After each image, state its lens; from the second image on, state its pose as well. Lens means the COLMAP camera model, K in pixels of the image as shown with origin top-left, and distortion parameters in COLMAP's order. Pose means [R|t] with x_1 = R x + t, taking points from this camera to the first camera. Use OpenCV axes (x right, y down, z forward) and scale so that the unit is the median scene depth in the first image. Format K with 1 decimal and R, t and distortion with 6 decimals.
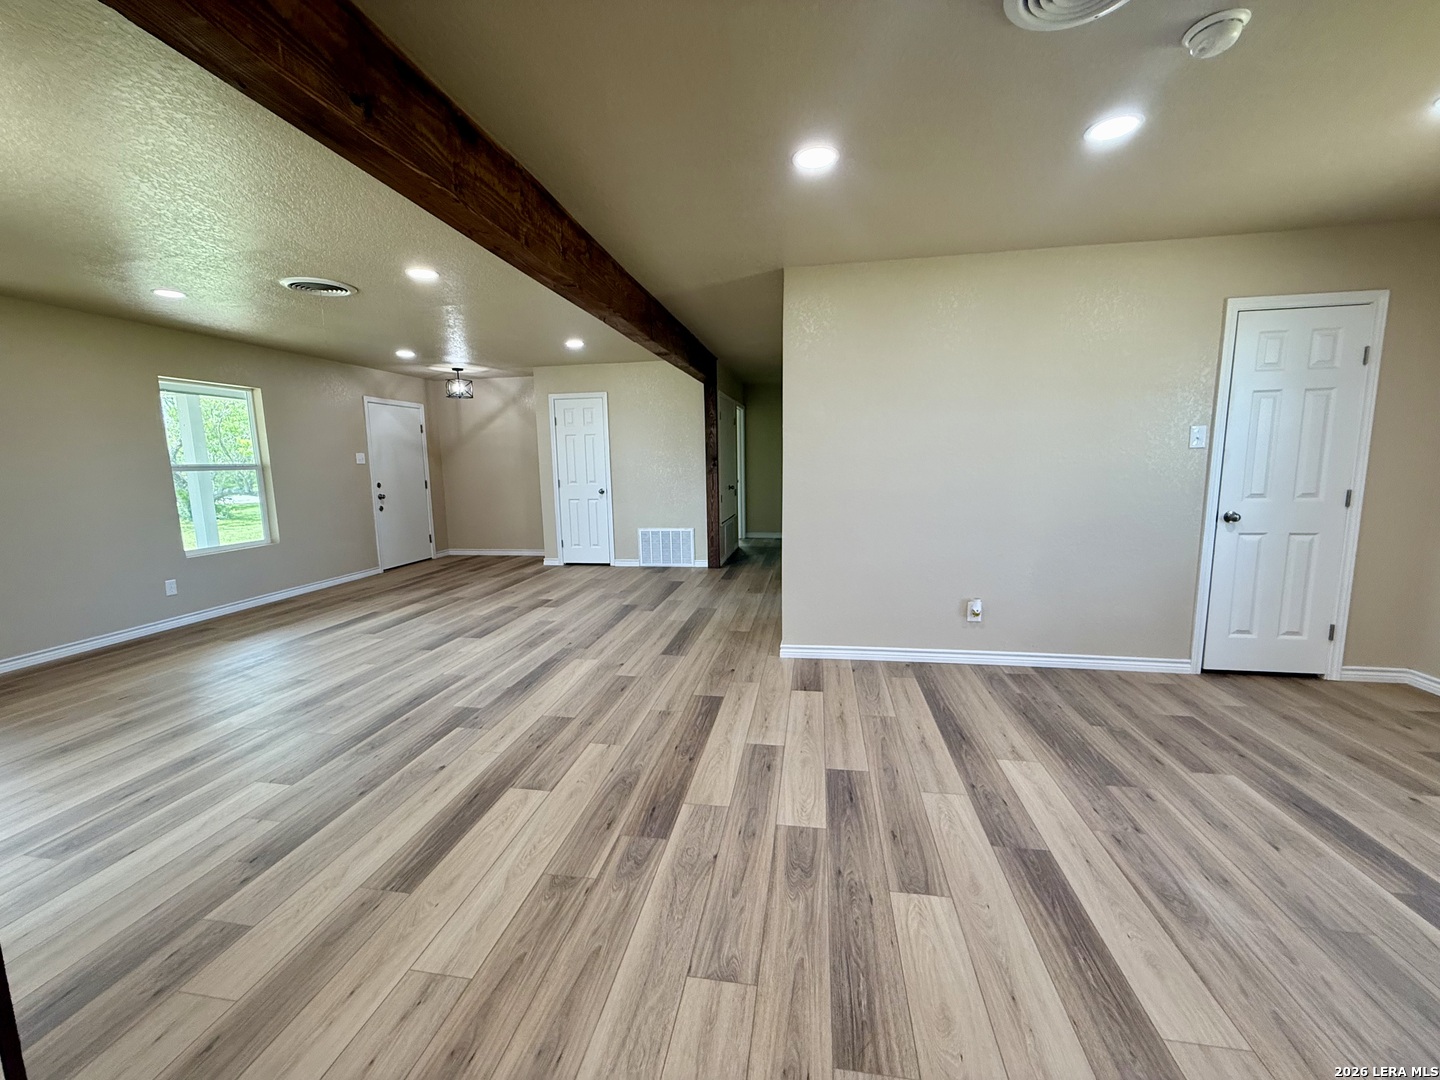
lens RADIAL K [[572.9, 0, 718.3], [0, 572.9, 539.7], [0, 0, 1]] dist [-0.000112, 0.000288]
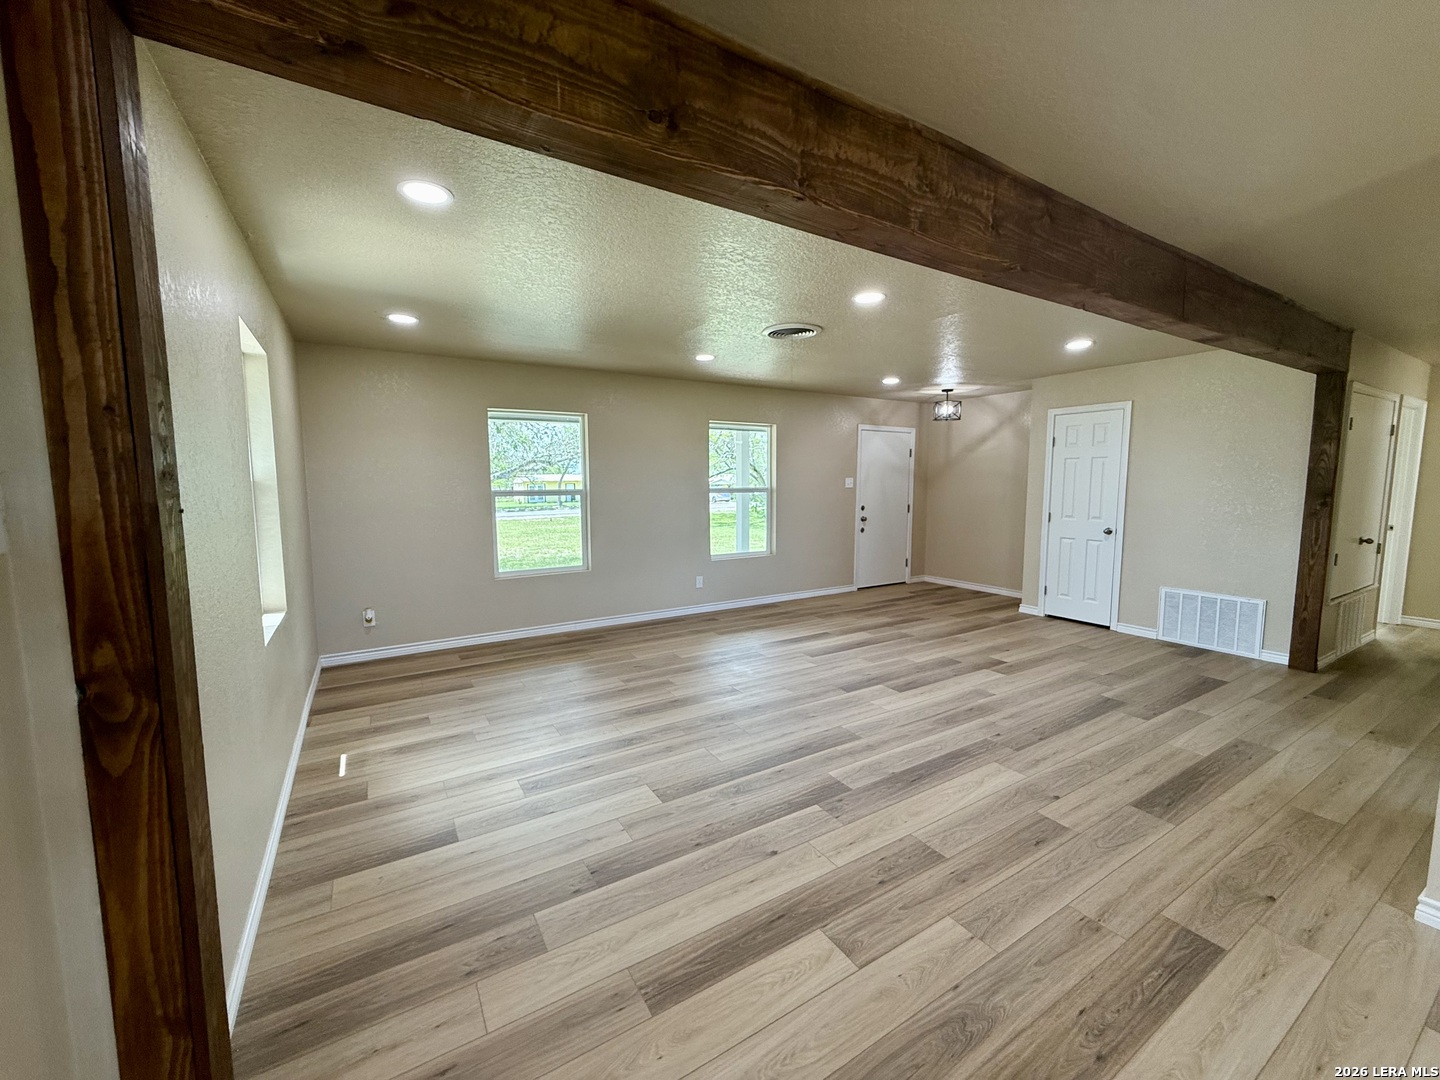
lens RADIAL K [[572.9, 0, 722.5], [0, 572.9, 538.9], [0, 0, 1]] dist [-0.000112, 0.000288]
pose [[0.658367, 0.092864, -0.746947, 0.050548], [-0.113169, 0.993292, 0.023742, -0.059610], [0.744141, 0.068900, 0.664460, 0.195423]]
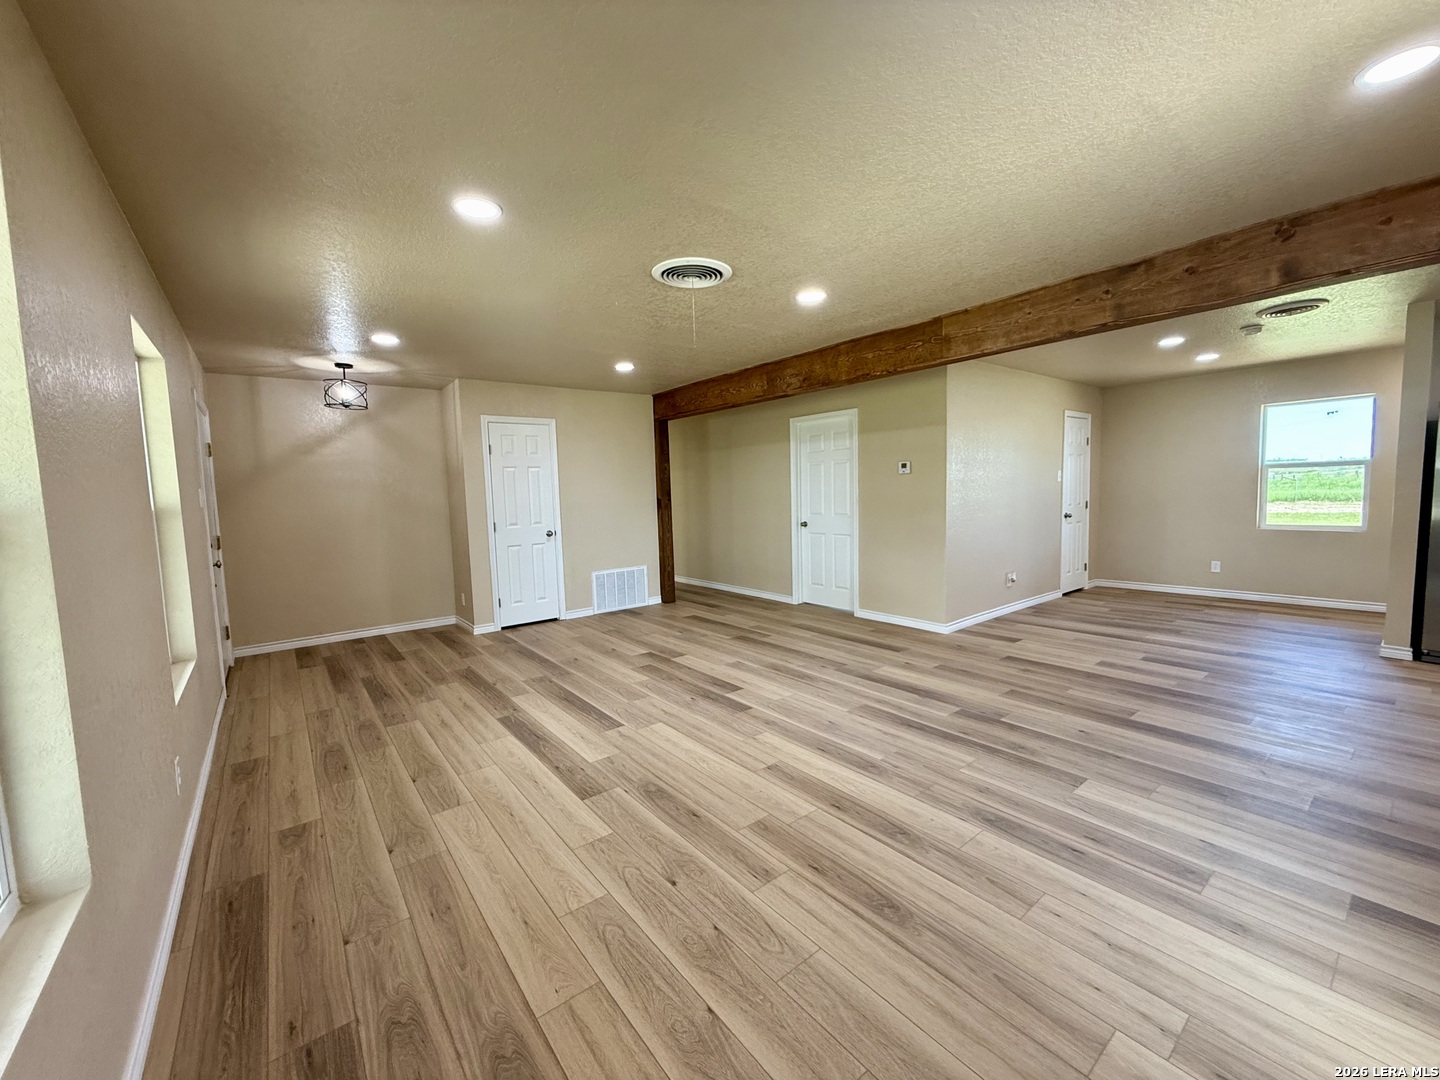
lens RADIAL K [[572.9, 0, 719.1], [0, 572.9, 541.2], [0, 0, 1]] dist [-0.000112, 0.000288]
pose [[0.674203, -0.067110, 0.735491, -1.154223], [0.120162, 0.992561, -0.019583, -0.046045], [-0.728706, 0.101581, 0.677251, 0.426115]]
